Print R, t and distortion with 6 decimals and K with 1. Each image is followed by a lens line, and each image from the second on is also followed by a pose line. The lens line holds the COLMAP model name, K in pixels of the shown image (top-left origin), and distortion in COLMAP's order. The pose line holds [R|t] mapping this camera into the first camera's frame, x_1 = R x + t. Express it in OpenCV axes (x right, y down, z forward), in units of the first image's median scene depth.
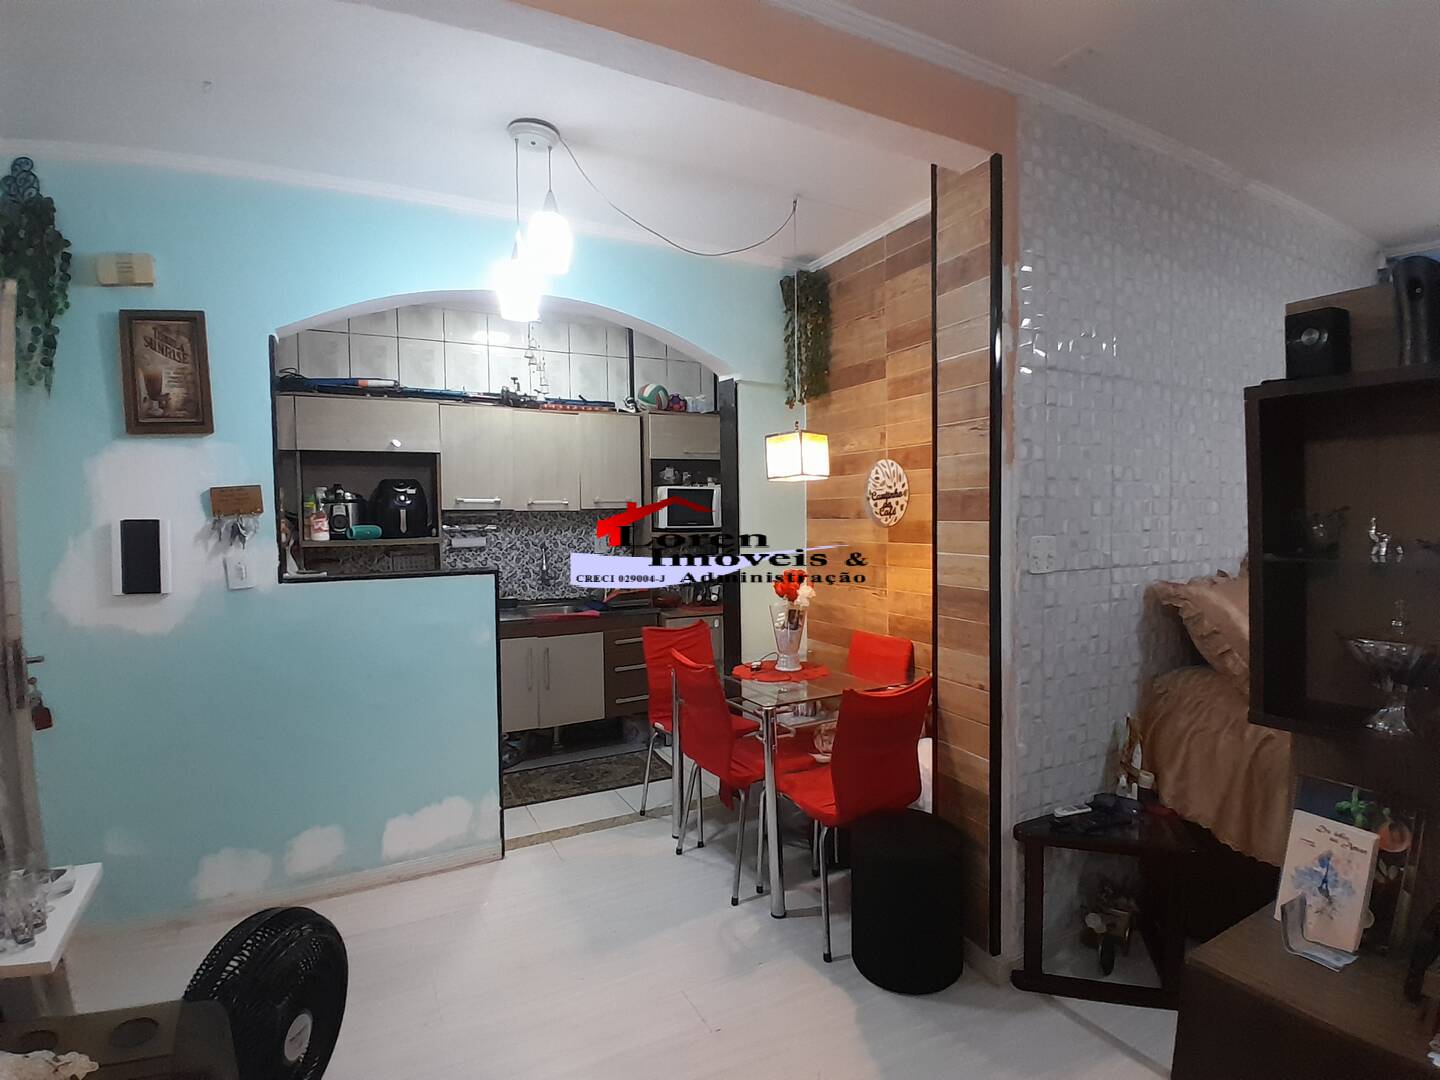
lens RADIAL K [[700.3, 0, 720.0], [0, 700.3, 540.0], [0, 0, 1]] dist [-0.004332, -0.000200]
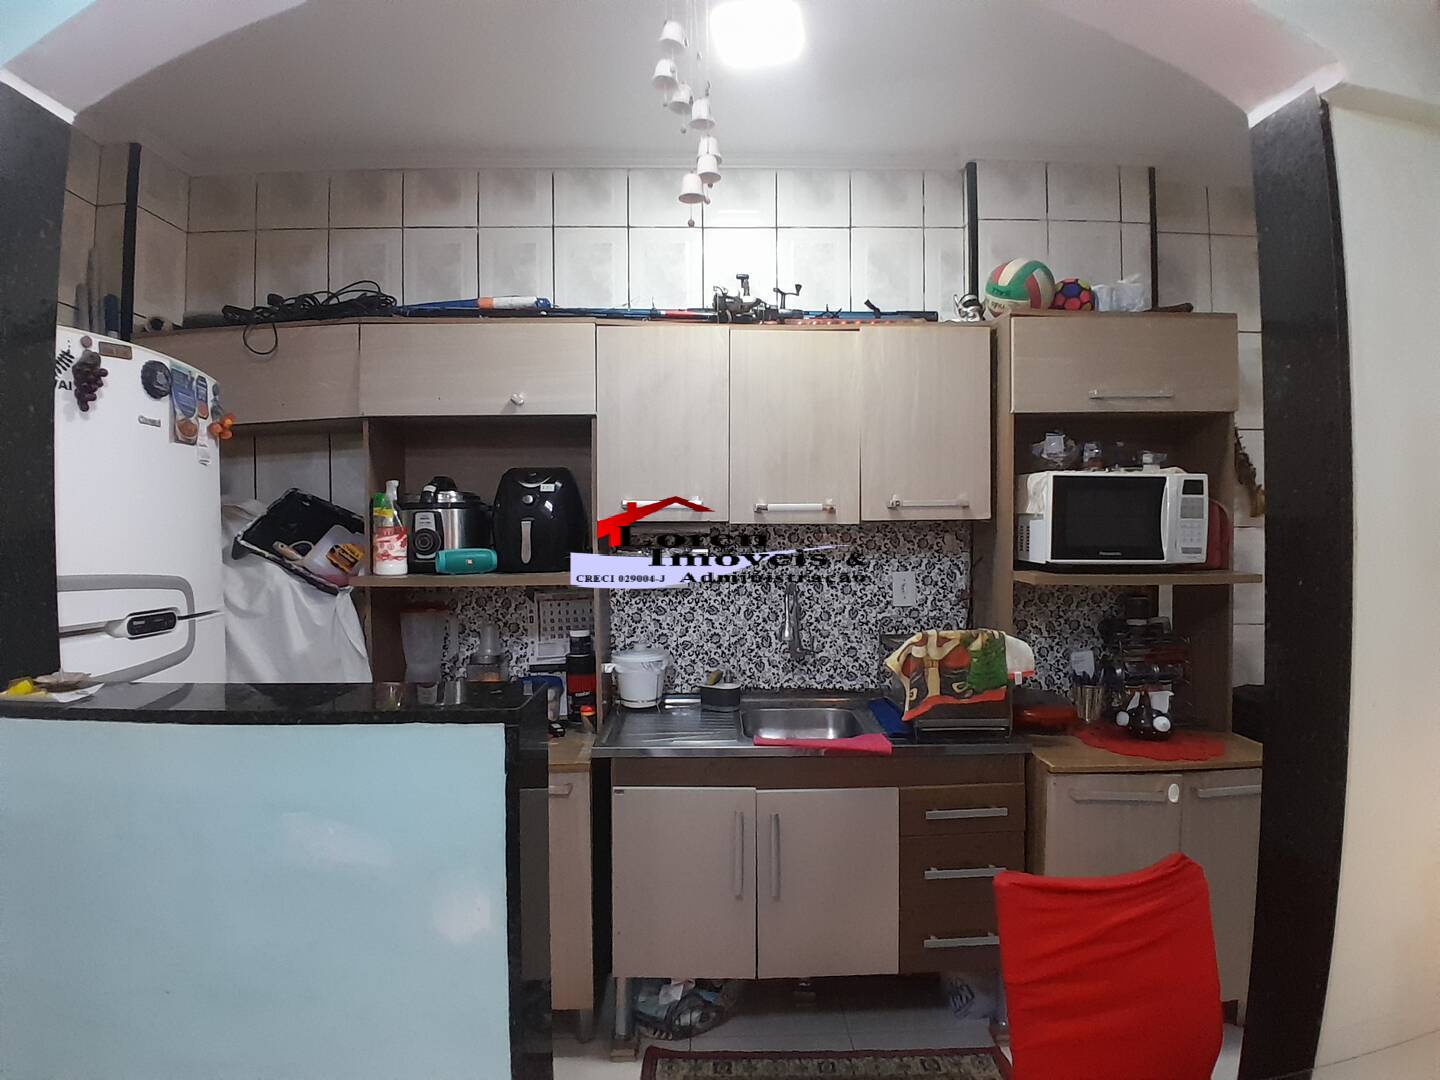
lens RADIAL K [[727.2, 0, 720.0], [0, 727.2, 540.0], [0, 0, 1]] dist [-0.004004, -0.000742]
pose [[0.897798, 0.014313, -0.440174, -0.060869], [-0.022561, 0.999654, -0.013511, -0.021136], [0.439829, 0.022061, 0.897811, 0.487293]]
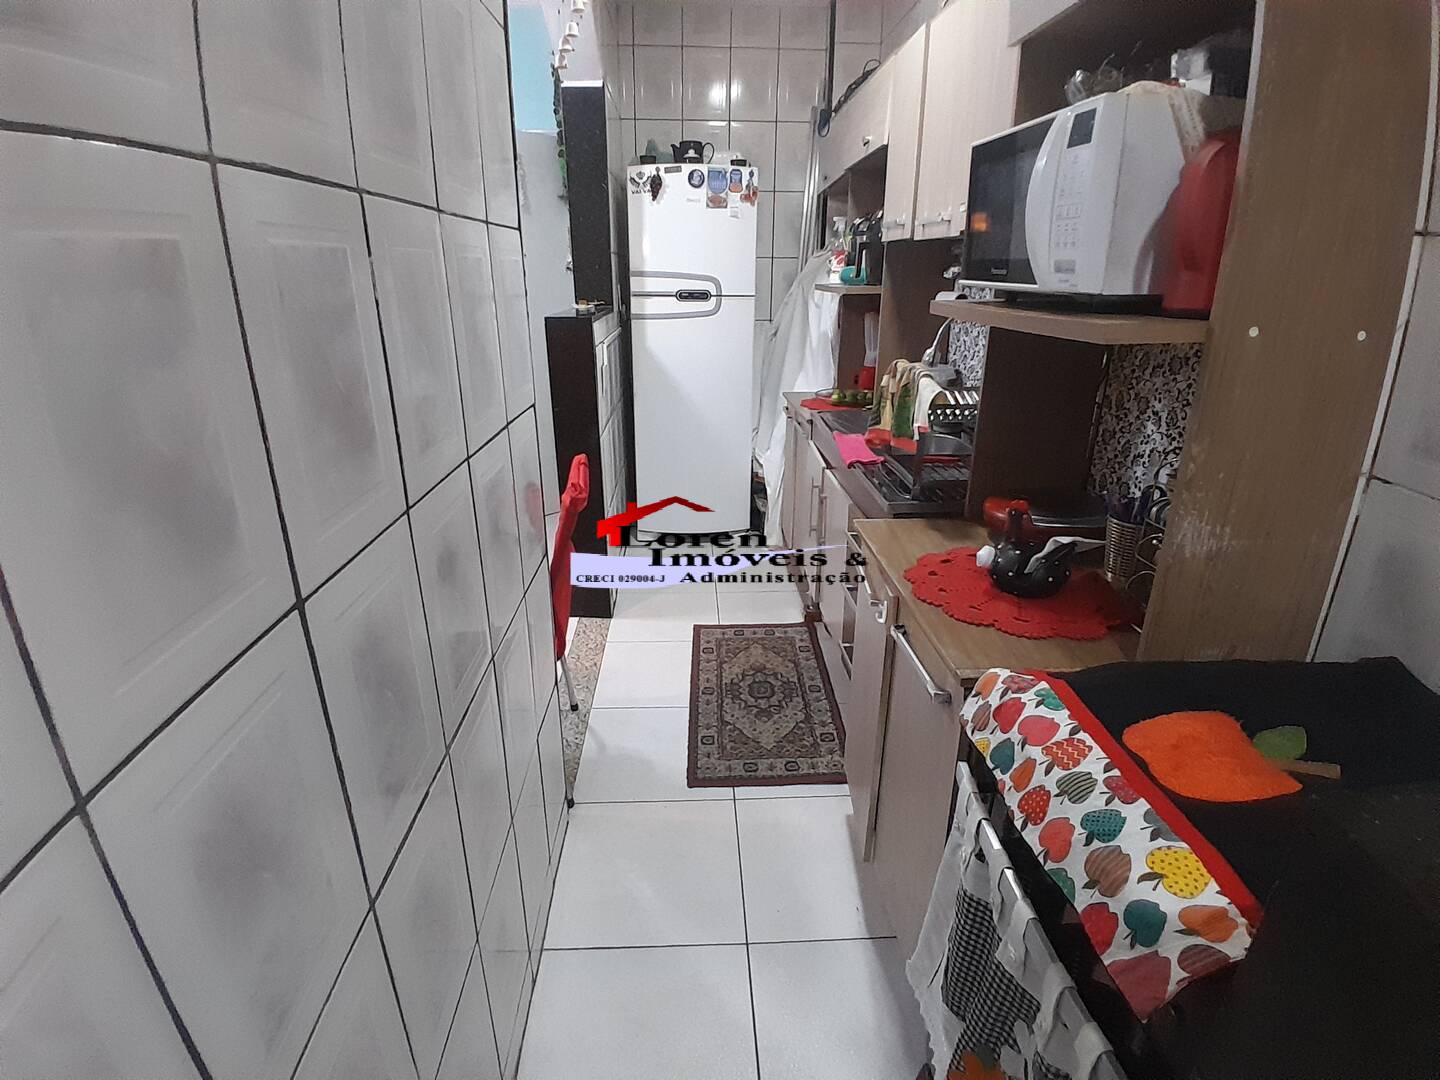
lens RADIAL K [[700.3, 0, 720.0], [0, 700.3, 540.0], [0, 0, 1]] dist [-0.004332, -0.000200]
pose [[-0.413546, 0.337488, -0.845625, 0.277542], [-0.033453, 0.922506, 0.384530, -0.029405], [0.909869, 0.187310, -0.370208, 1.039087]]
